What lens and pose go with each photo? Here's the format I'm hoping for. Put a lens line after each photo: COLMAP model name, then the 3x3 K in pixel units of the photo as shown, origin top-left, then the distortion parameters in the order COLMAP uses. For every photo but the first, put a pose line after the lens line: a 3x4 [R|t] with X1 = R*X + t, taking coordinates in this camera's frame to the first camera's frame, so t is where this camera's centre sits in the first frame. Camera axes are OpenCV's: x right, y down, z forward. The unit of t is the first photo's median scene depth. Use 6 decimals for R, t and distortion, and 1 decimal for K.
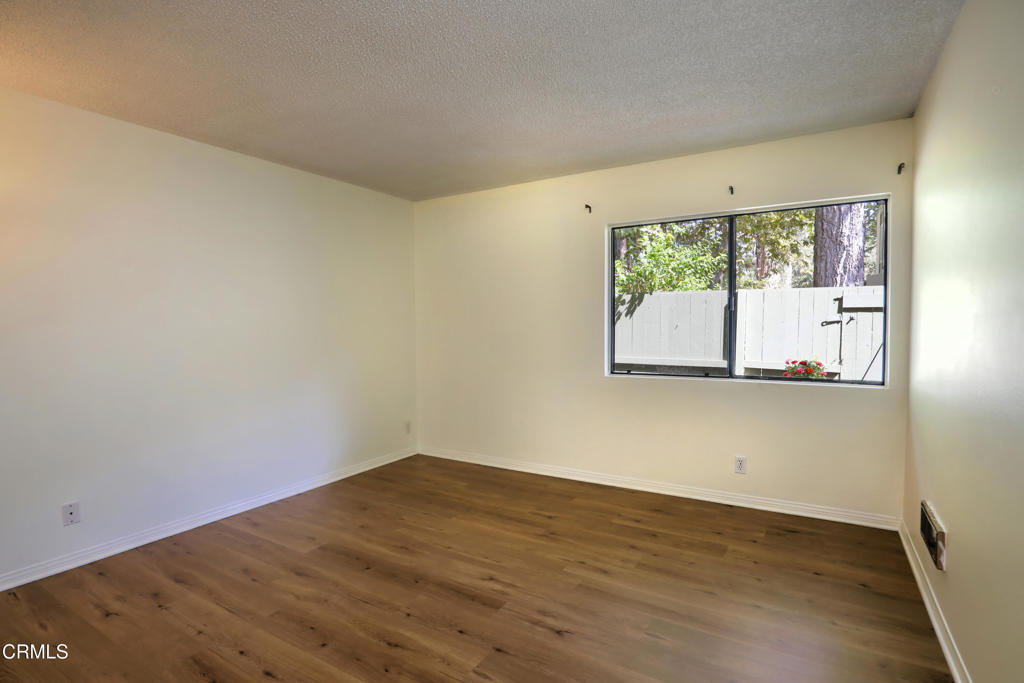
lens RADIAL K [[516.8, 0, 511.9], [0, 516.8, 340.7], [0, 0, 1]] dist [0.000806, 0.000304]
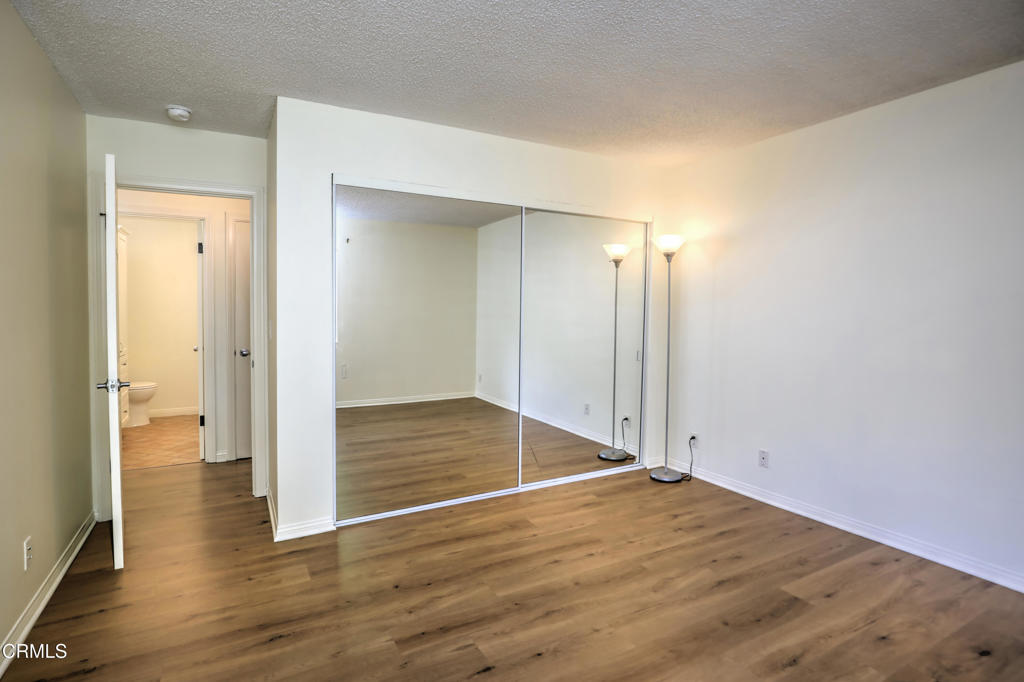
lens RADIAL K [[516.8, 0, 512.8], [0, 516.8, 336.0], [0, 0, 1]] dist [0.000806, 0.000304]
pose [[-0.499661, 0.044677, -0.865068, 0.539014], [-0.021790, 0.997705, 0.064113, -0.030825], [0.865947, 0.050885, -0.497540, 1.110225]]
